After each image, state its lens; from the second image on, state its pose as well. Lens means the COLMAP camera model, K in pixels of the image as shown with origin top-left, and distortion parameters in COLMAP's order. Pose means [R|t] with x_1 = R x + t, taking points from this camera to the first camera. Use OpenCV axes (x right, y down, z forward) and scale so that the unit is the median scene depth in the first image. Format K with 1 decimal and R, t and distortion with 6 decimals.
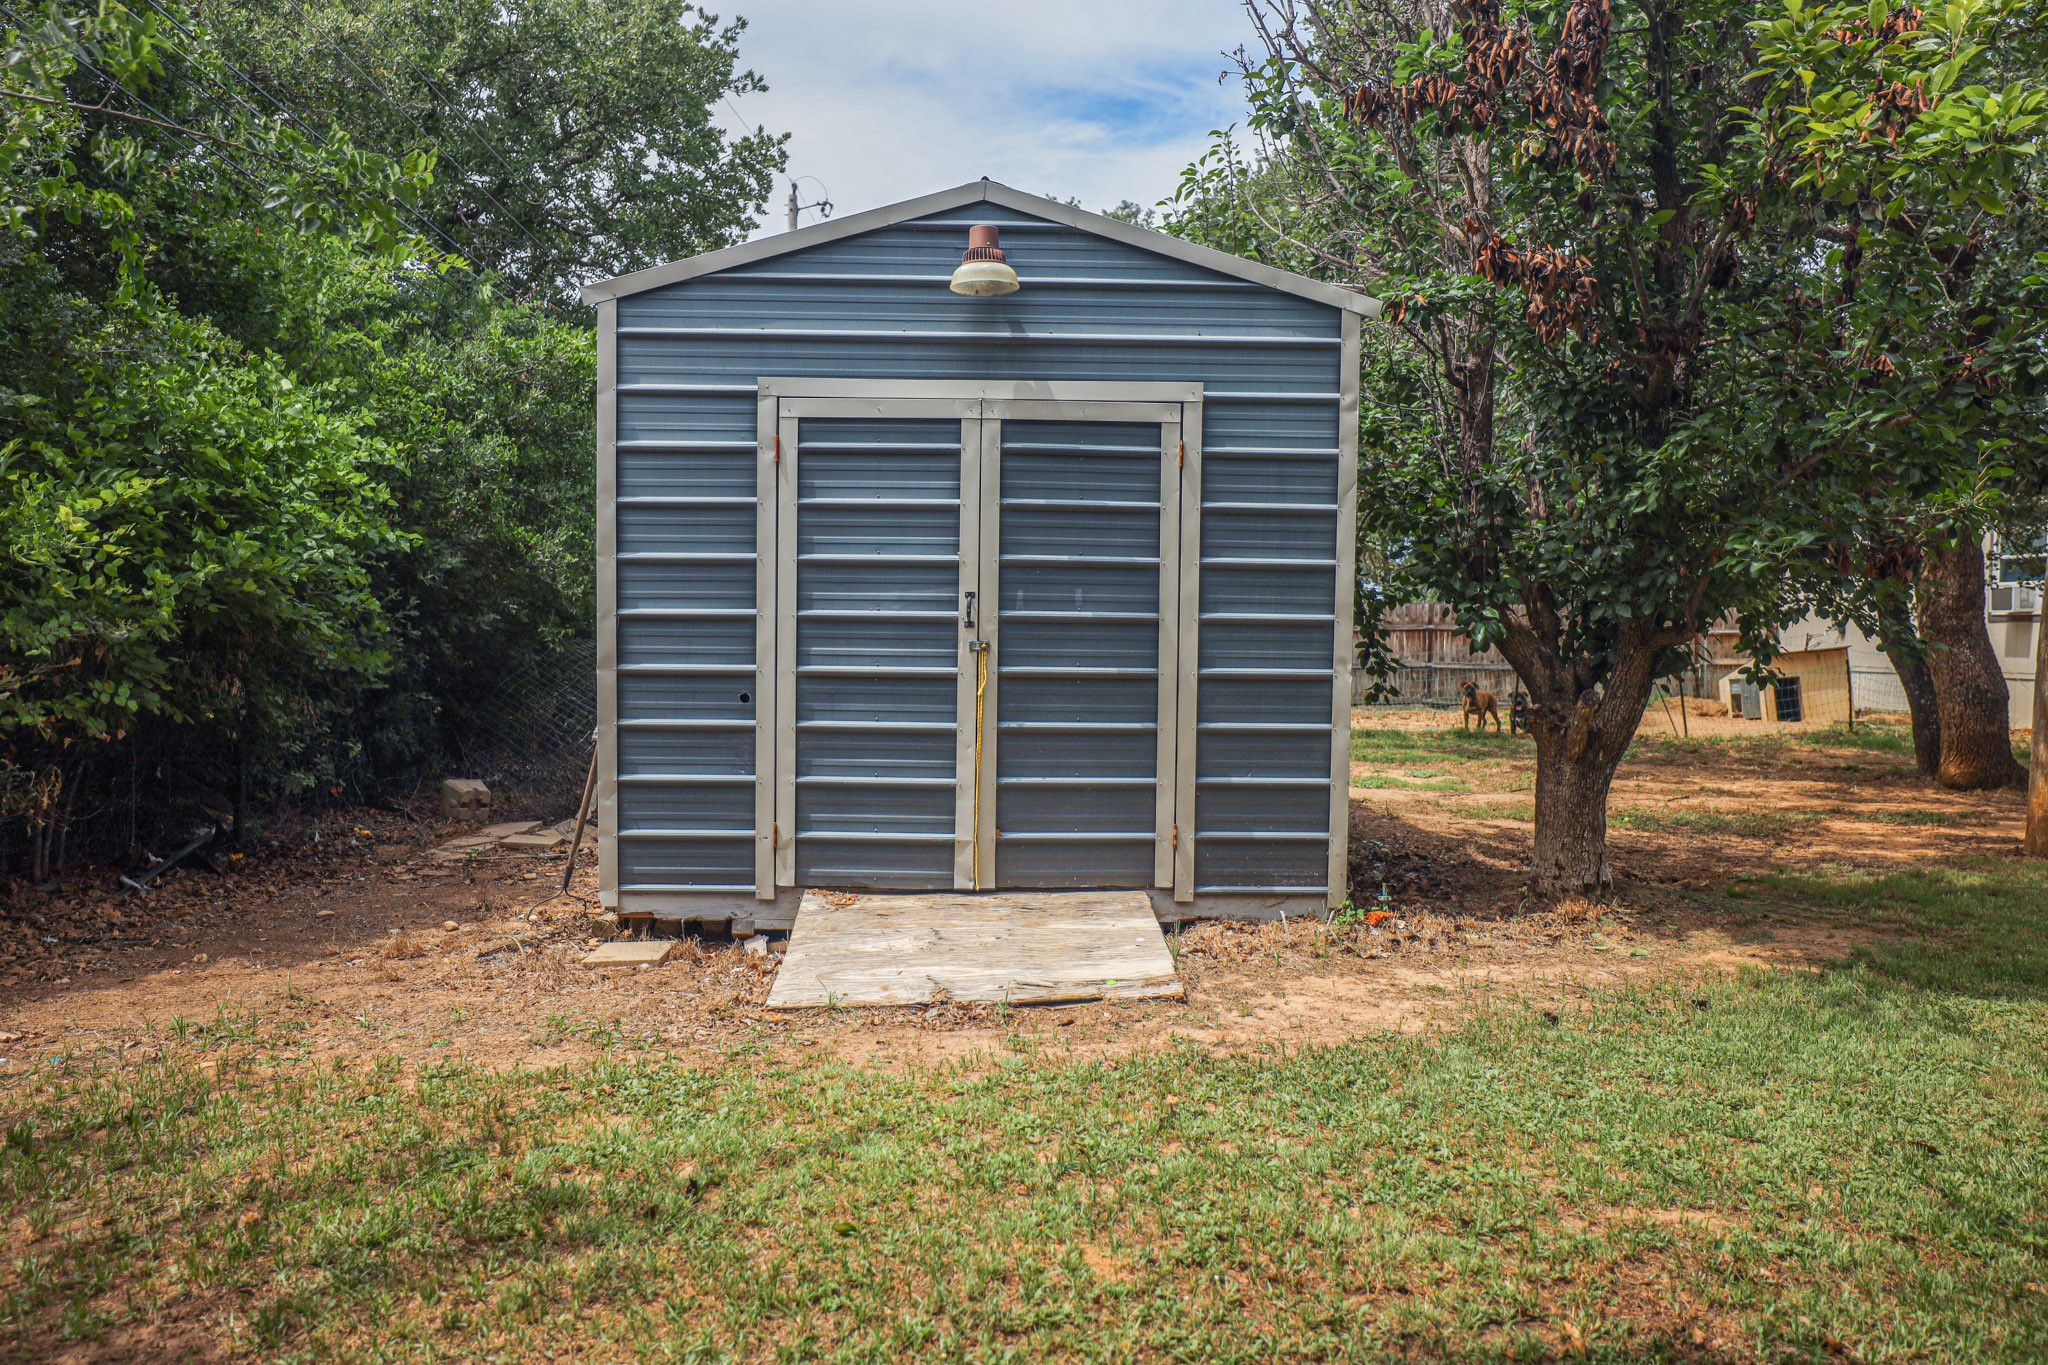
lens RADIAL K [[1510.8, 0, 1024.0], [0, 1510.8, 682.5], [0, 0, 1]] dist [0.002300, 0.002011]
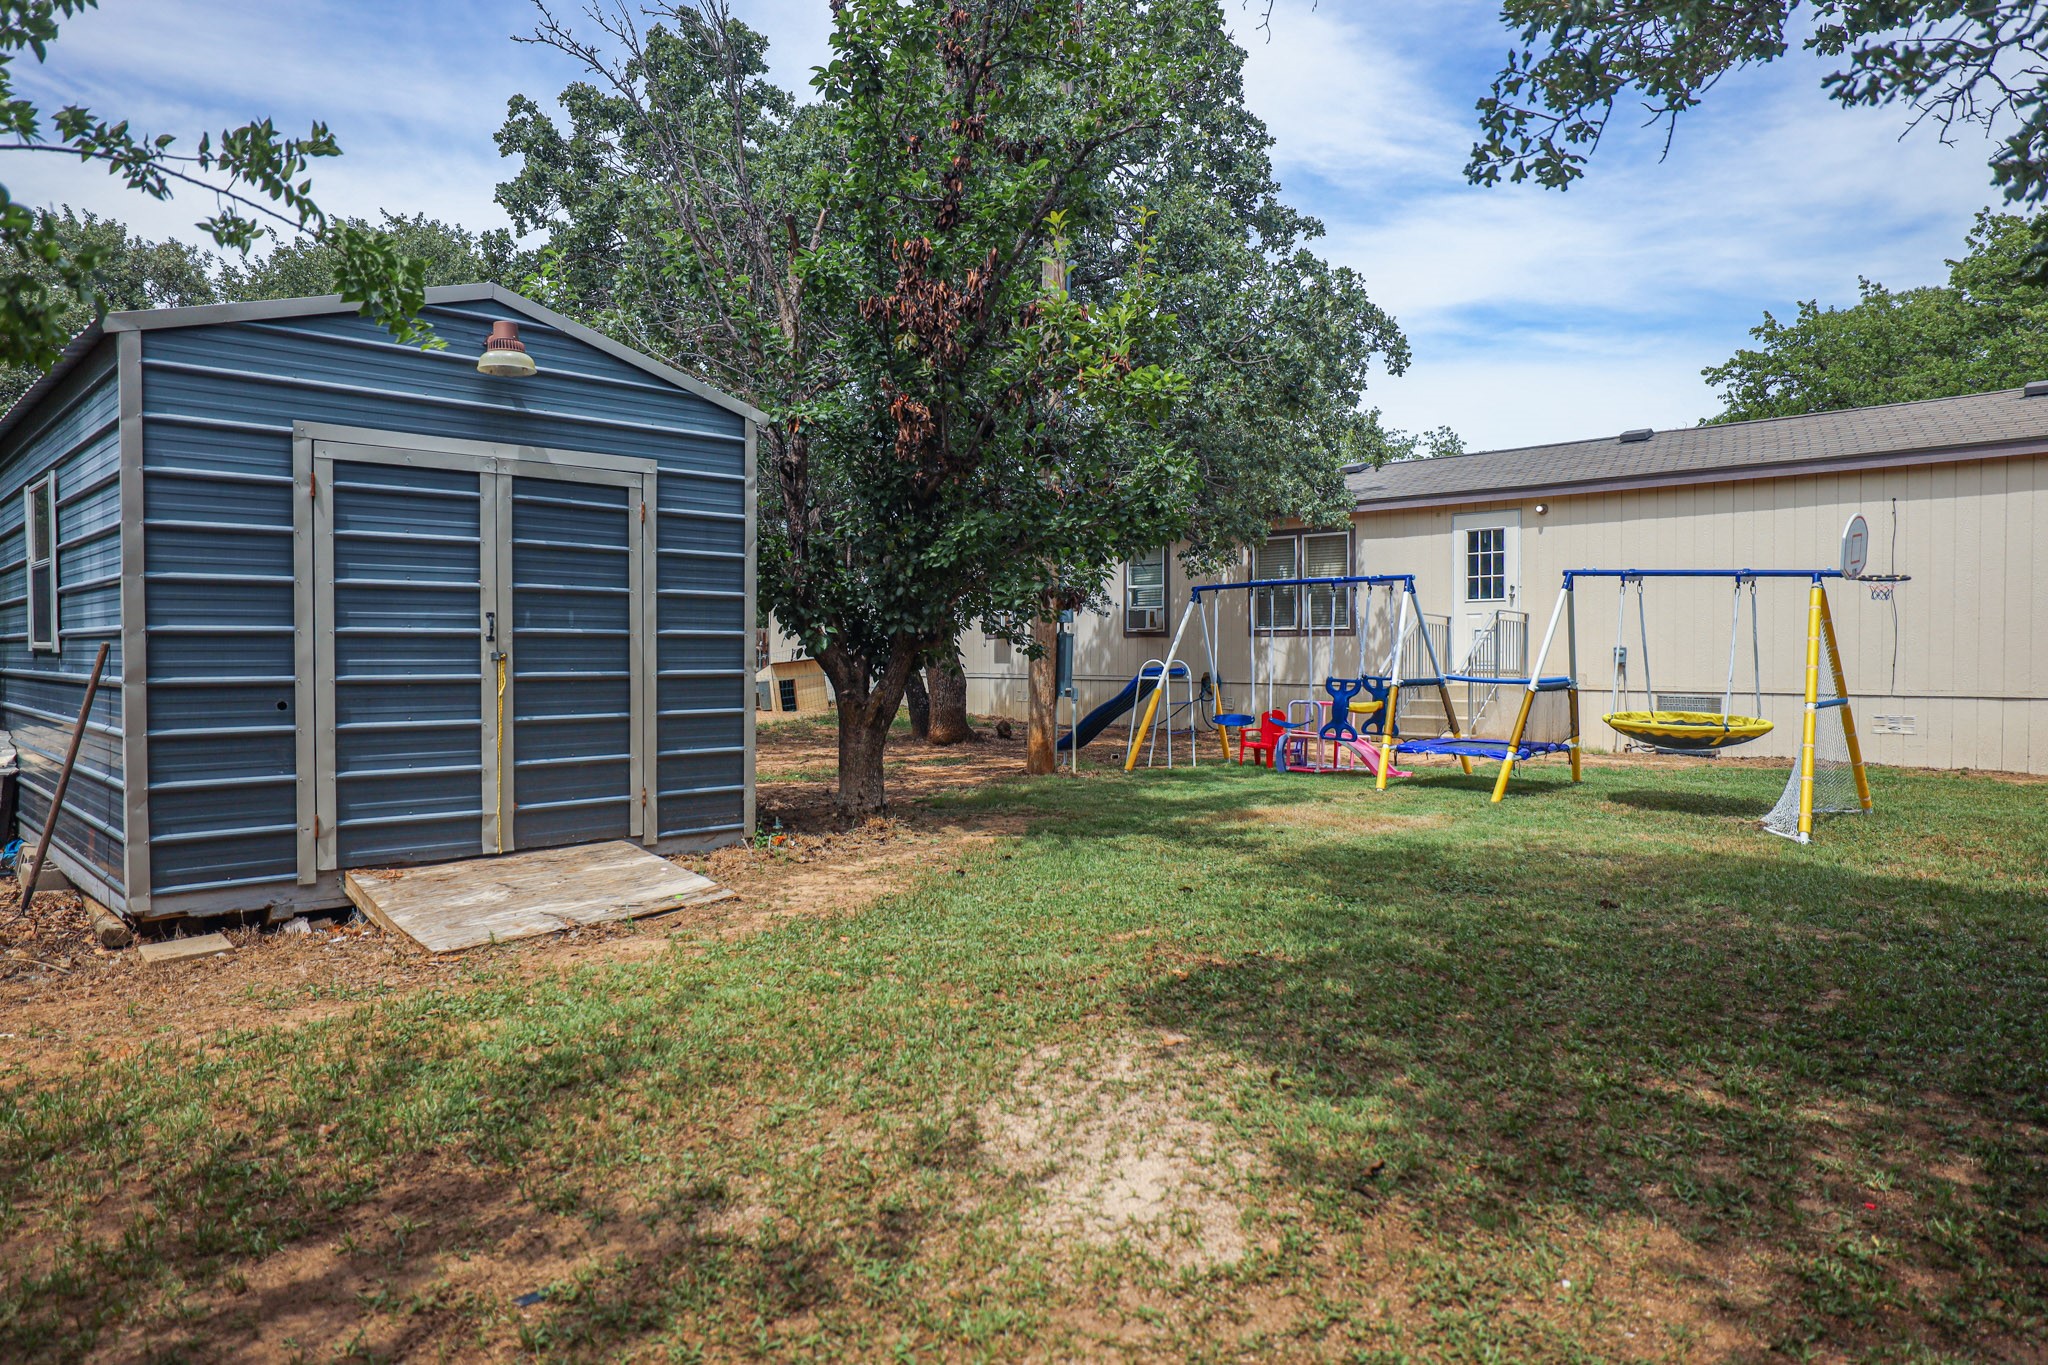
lens RADIAL K [[1265.6, 0, 1024.0], [0, 1265.6, 682.5], [0, 0, 1]] dist [0.003120, 0.001779]
pose [[0.742233, -0.027978, 0.669558, -0.405651], [0.035032, 0.999382, 0.002926, 0.009509], [-0.669226, 0.021285, 0.742754, -0.061840]]
